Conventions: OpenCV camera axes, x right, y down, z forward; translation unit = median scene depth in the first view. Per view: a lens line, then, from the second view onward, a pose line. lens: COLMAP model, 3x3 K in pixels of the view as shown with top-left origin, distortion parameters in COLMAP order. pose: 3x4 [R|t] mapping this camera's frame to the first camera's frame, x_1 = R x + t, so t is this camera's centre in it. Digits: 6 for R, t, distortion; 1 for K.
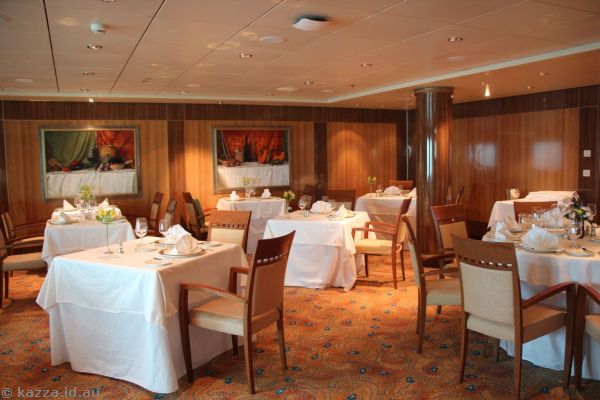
lens RADIAL K [[488.5, 0, 305.8], [0, 488.5, 199.5], [0, 0, 1]] dist [-0.150491, 0.101015]
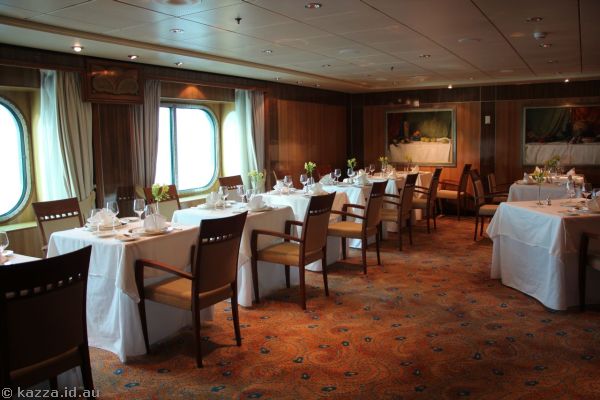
lens RADIAL K [[488.5, 0, 301.4], [0, 488.5, 199.9], [0, 0, 1]] dist [-0.150491, 0.101015]
pose [[0.536755, 0.110509, -0.836470, 0.175067], [-0.060871, 0.993874, 0.092244, 0.010296], [0.841540, 0.001405, 0.540193, -0.142433]]
